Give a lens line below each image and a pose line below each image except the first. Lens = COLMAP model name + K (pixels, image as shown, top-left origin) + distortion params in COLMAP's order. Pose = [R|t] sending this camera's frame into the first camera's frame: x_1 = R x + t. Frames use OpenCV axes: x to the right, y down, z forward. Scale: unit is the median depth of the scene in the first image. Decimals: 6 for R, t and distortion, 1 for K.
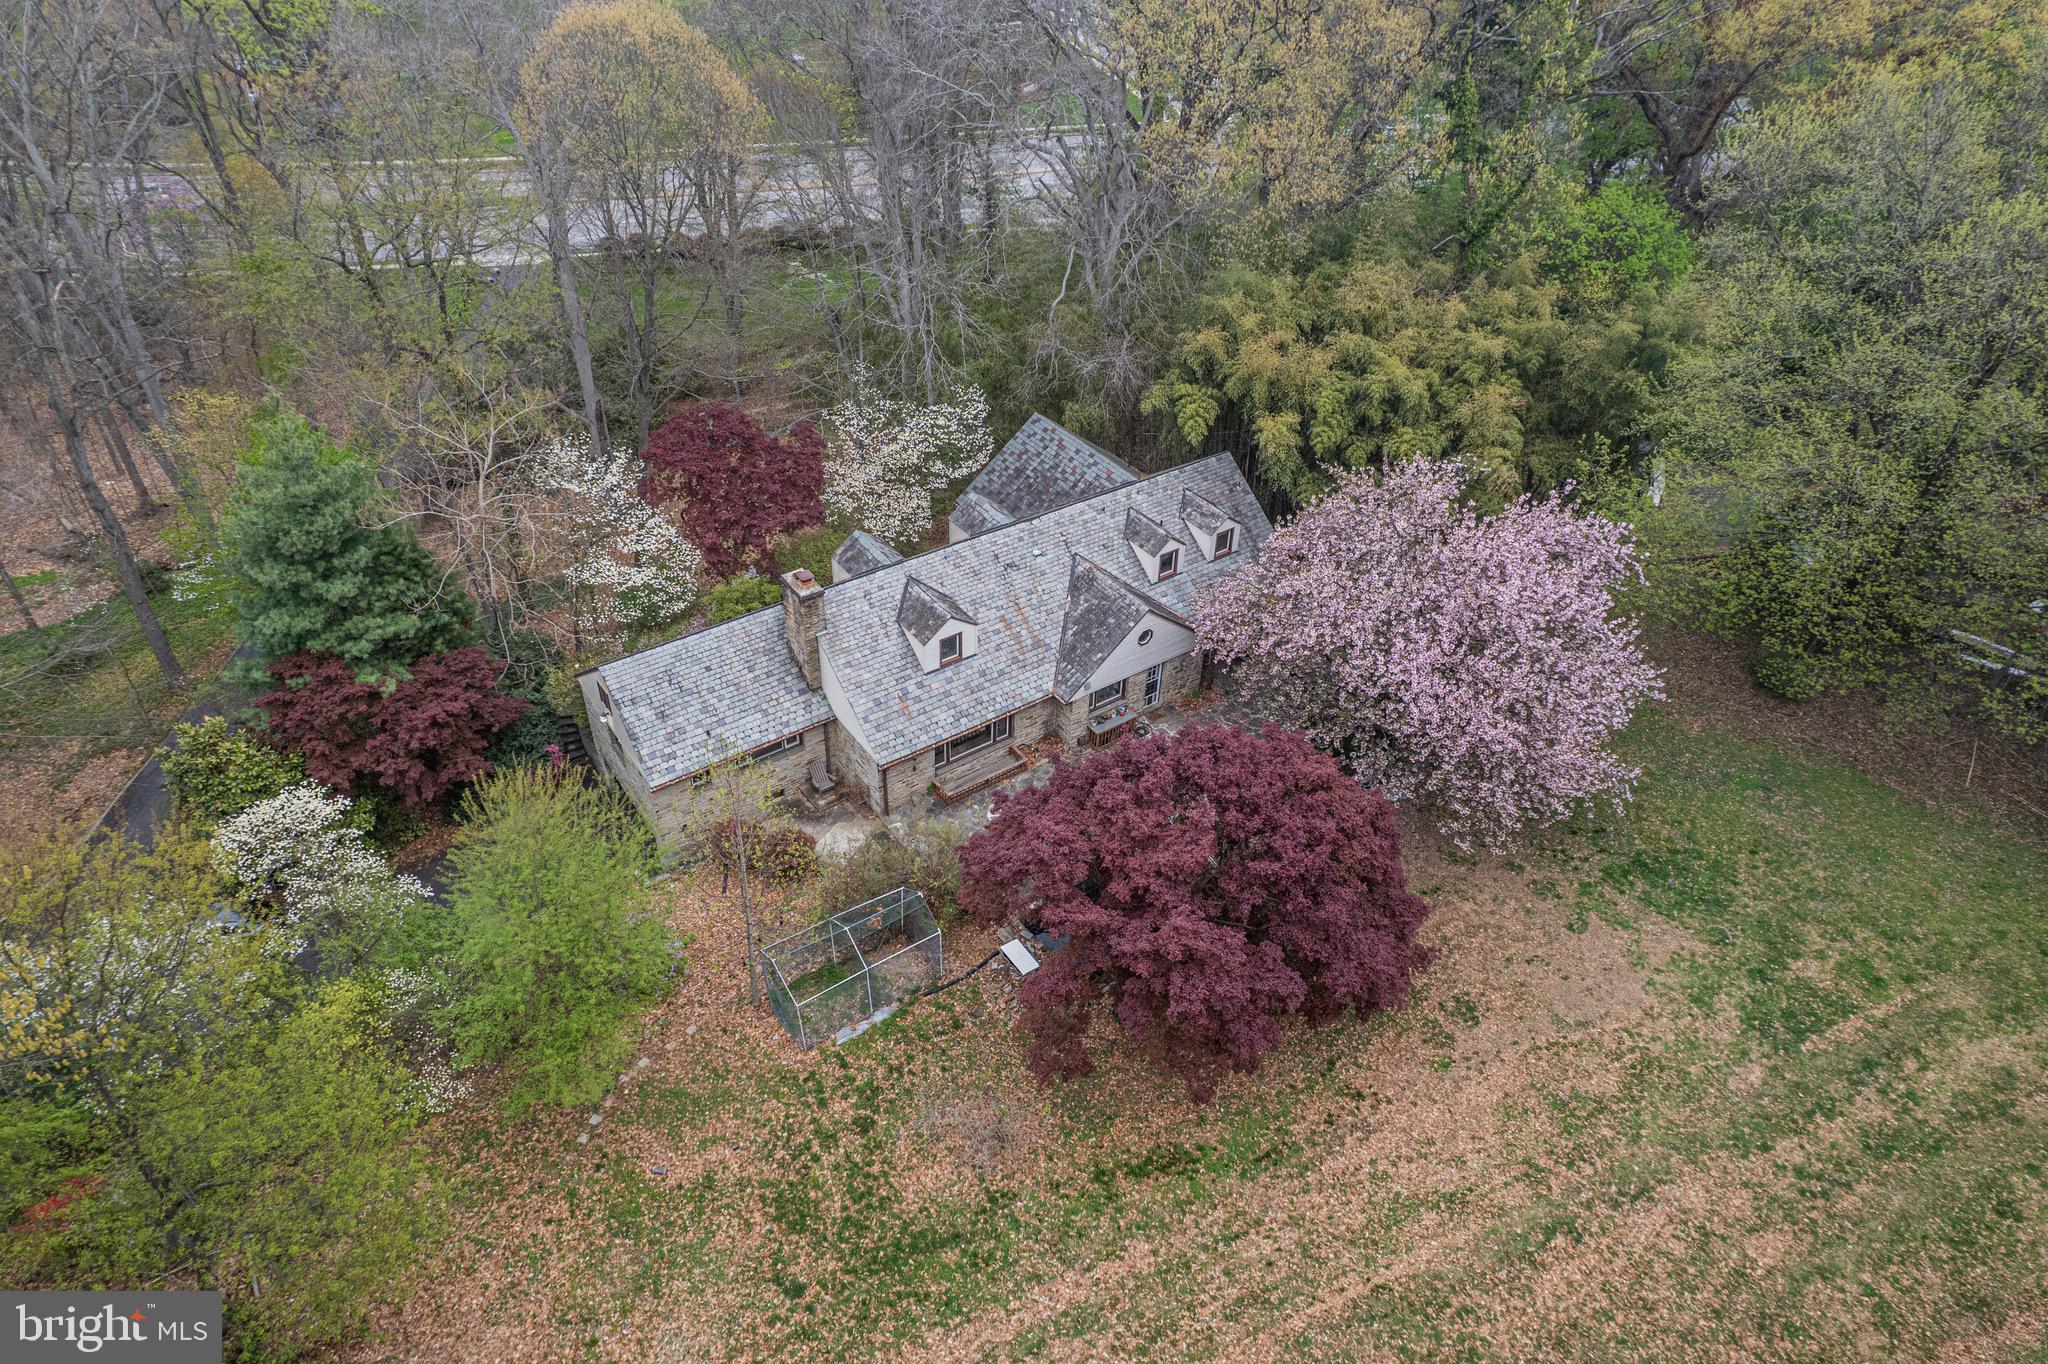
lens RADIAL K [[1326.4, 0, 1024.0], [0, 1326.4, 682.0], [0, 0, 1]] dist [-0.097746, 0.093341]
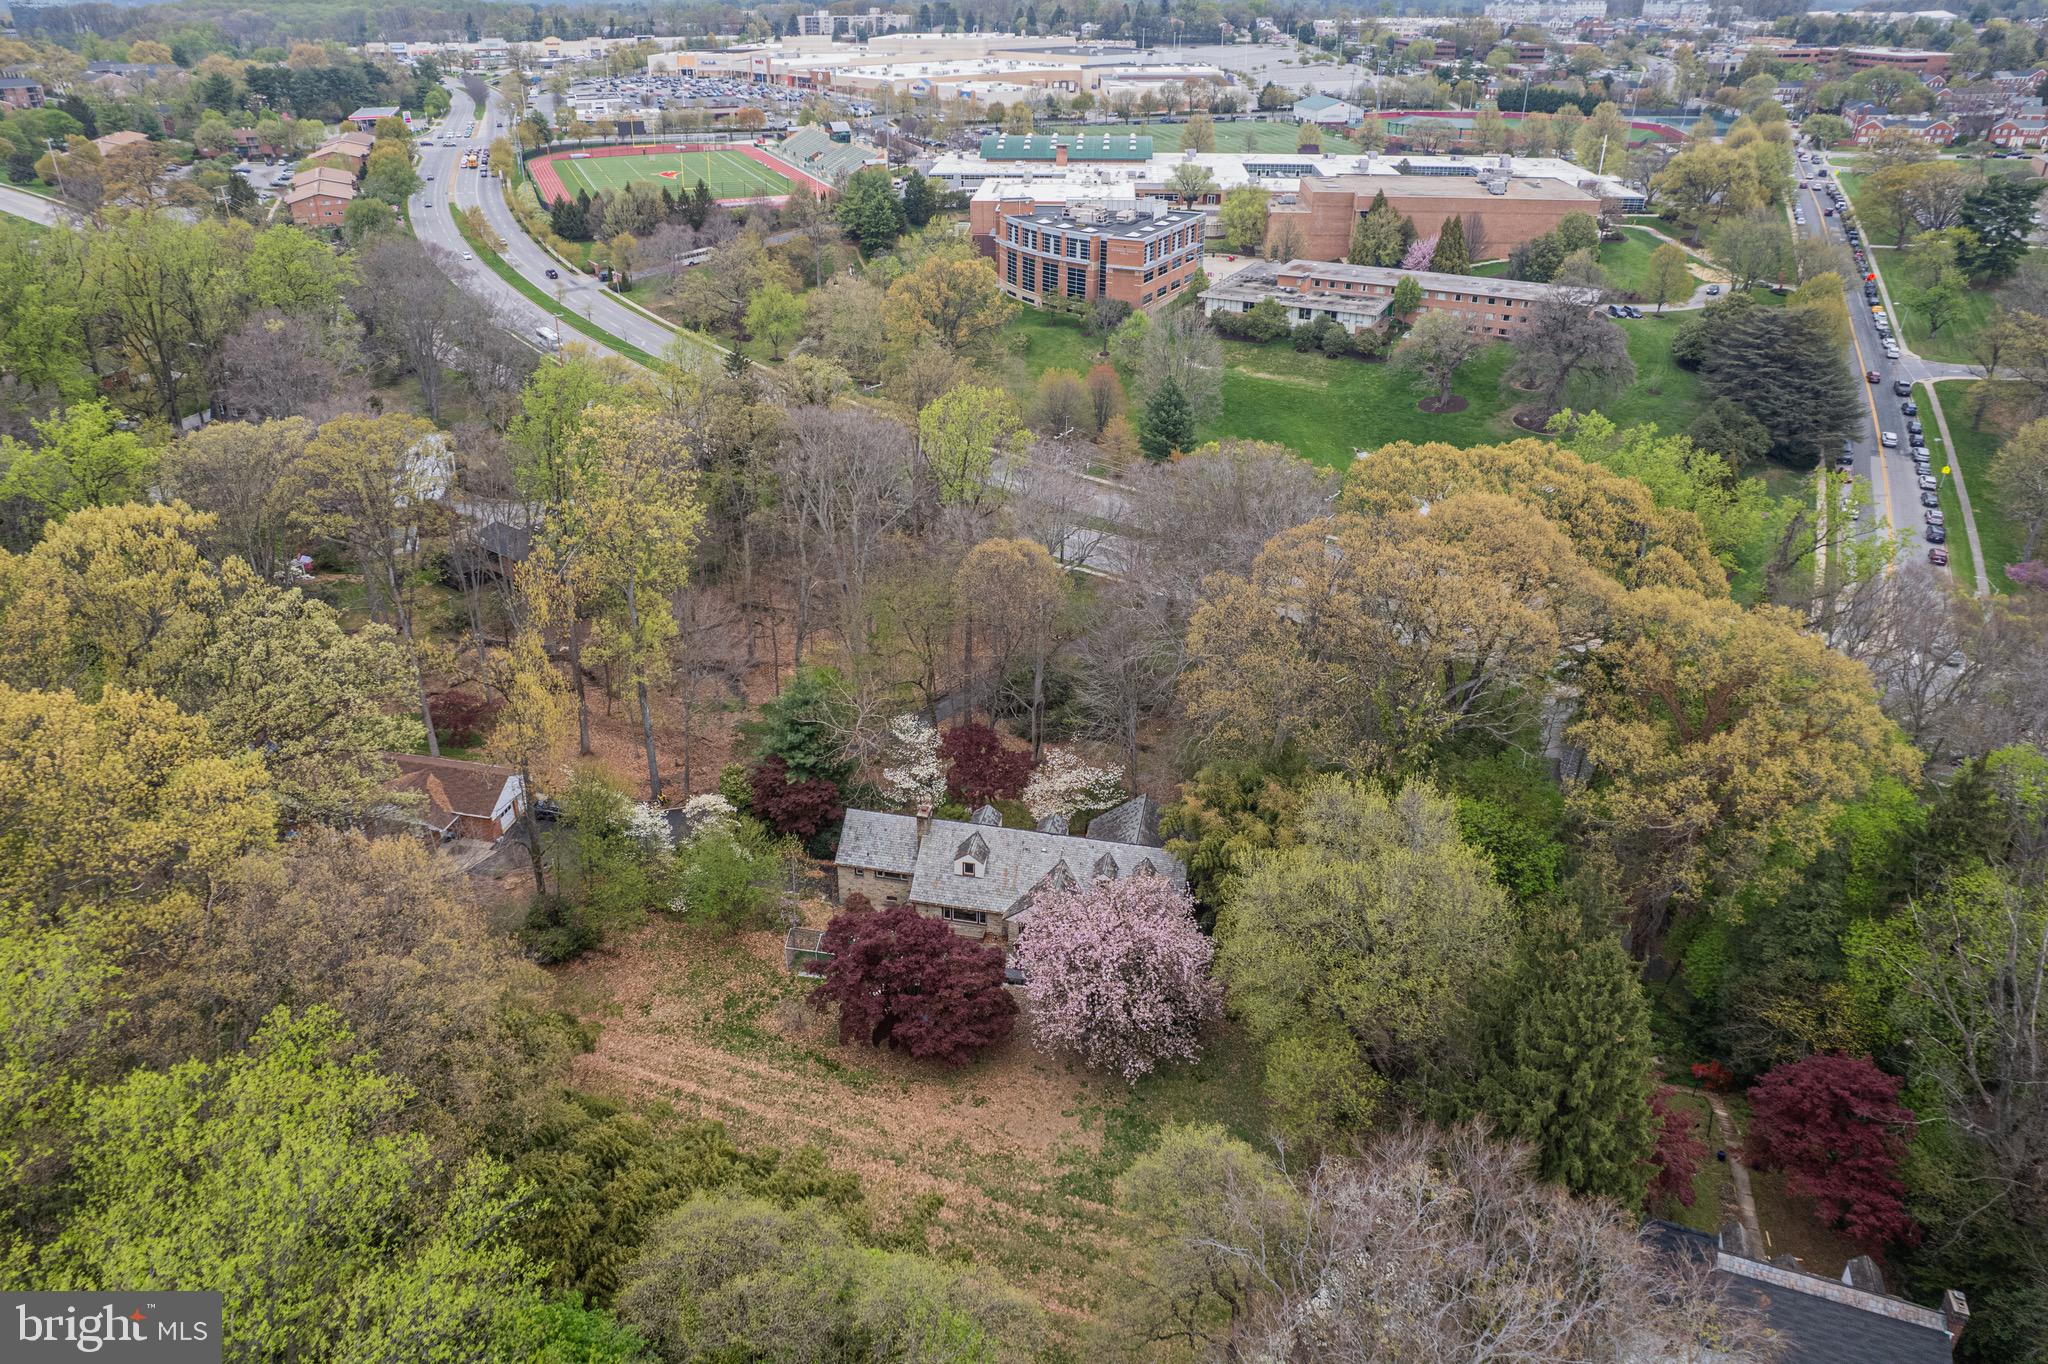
lens RADIAL K [[1452.5, 0, 971.7], [0, 1452.5, 637.7], [0, 0, 1]] dist [-0.037399, -0.000212]
pose [[0.665728, 0.311584, -0.678027, 1.439558], [-0.440053, 0.897760, -0.019509, -0.321771], [0.602627, 0.311355, 0.734778, -0.838553]]
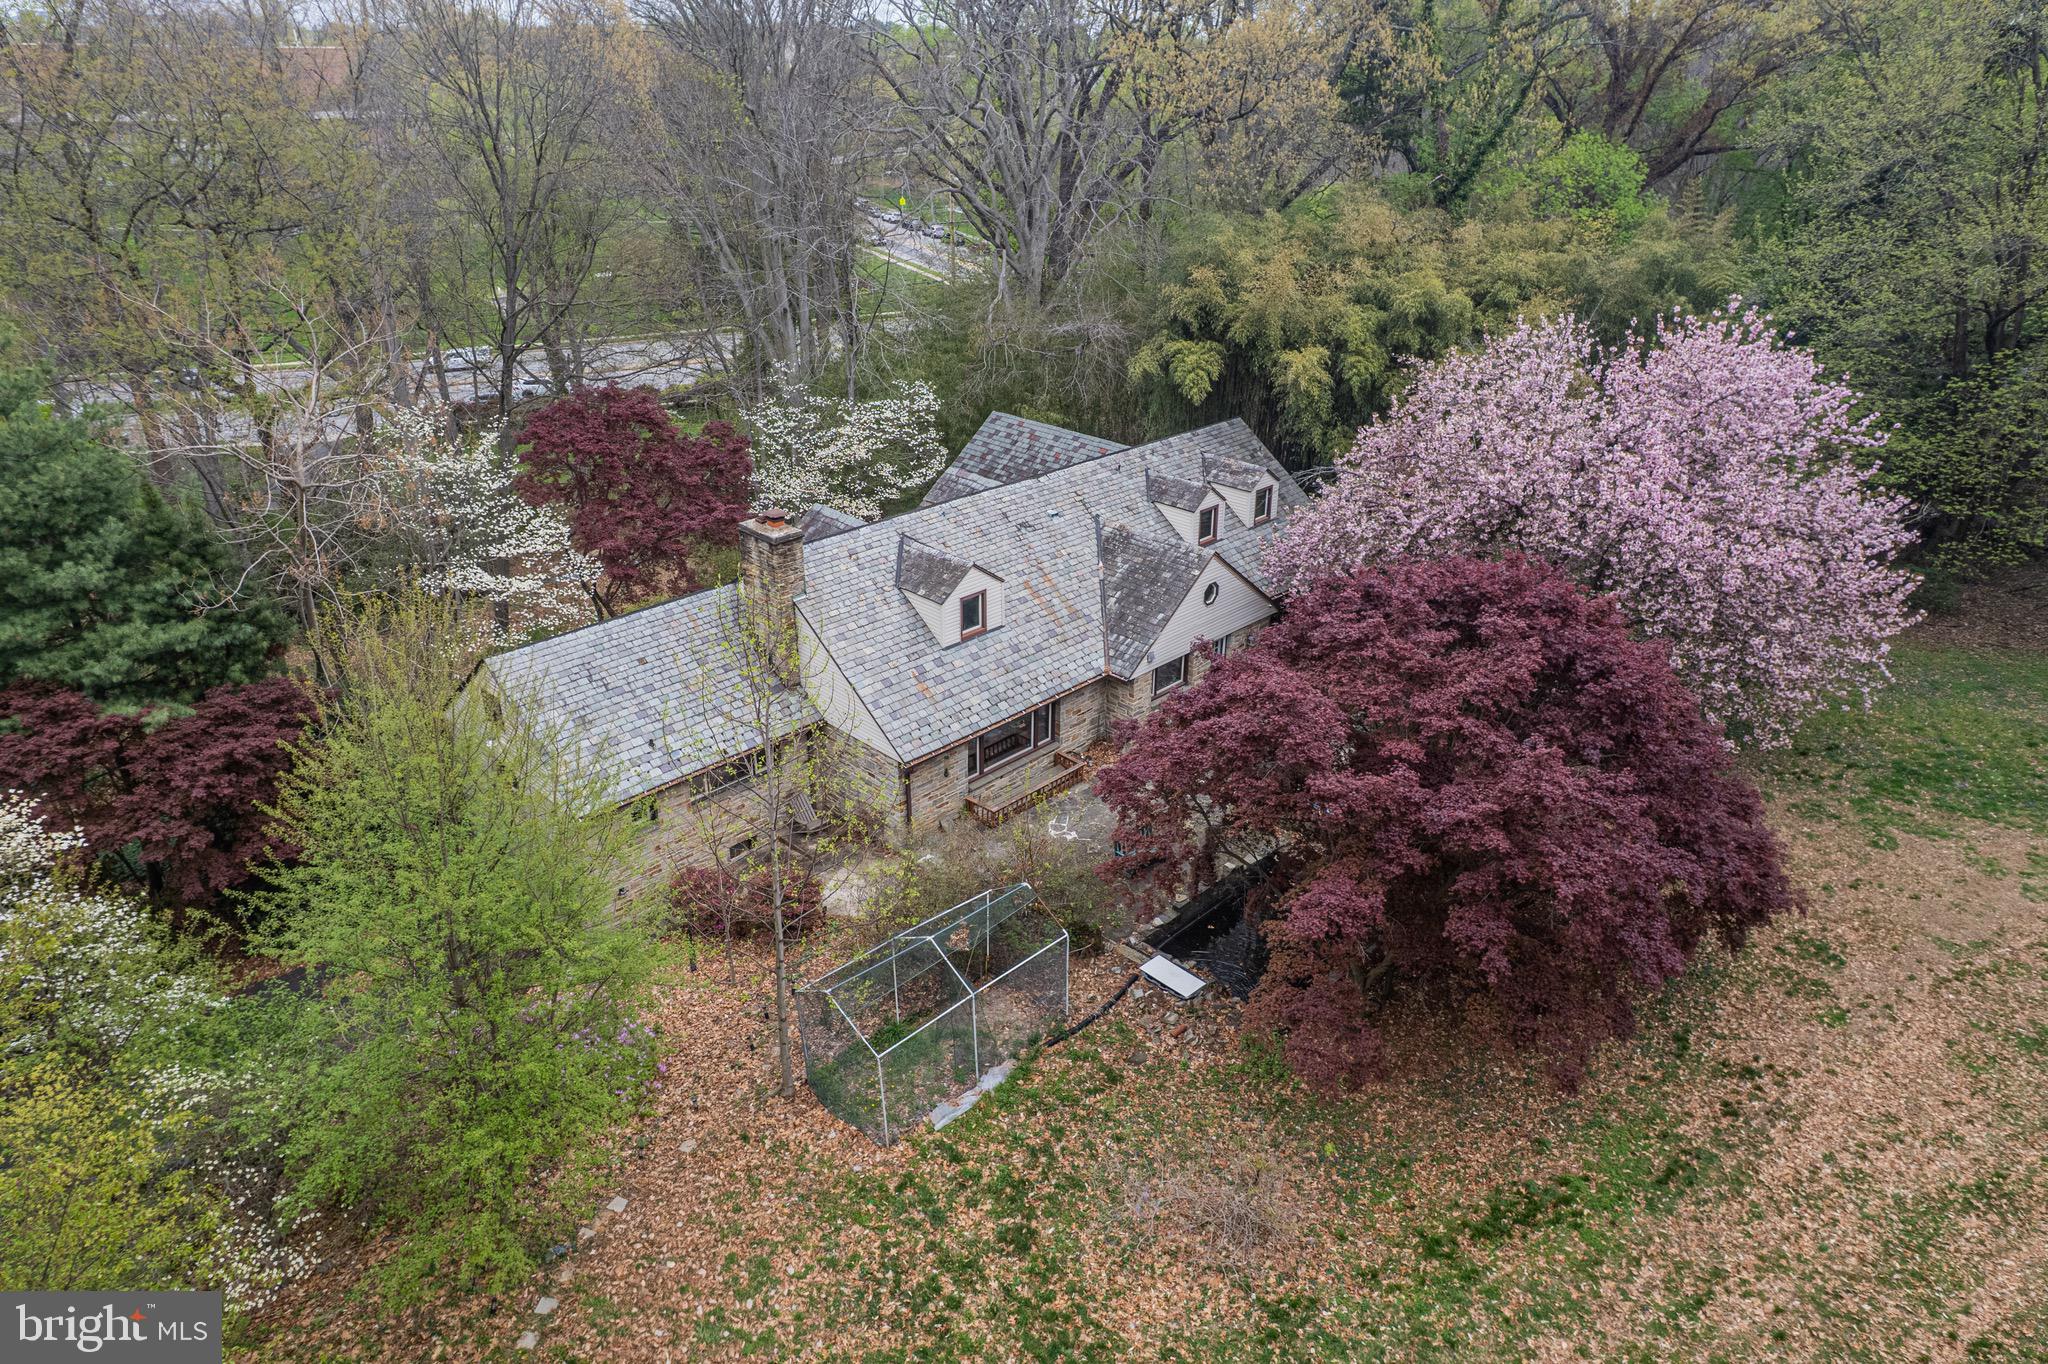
lens RADIAL K [[1326.4, 0, 1024.0], [0, 1326.4, 682.0], [0, 0, 1]] dist [-0.097746, 0.093341]
pose [[0.984555, -0.096598, 0.146017, -0.142140], [0.124410, 0.972823, -0.195287, 0.163598], [-0.123185, 0.210436, 0.969815, 0.293889]]
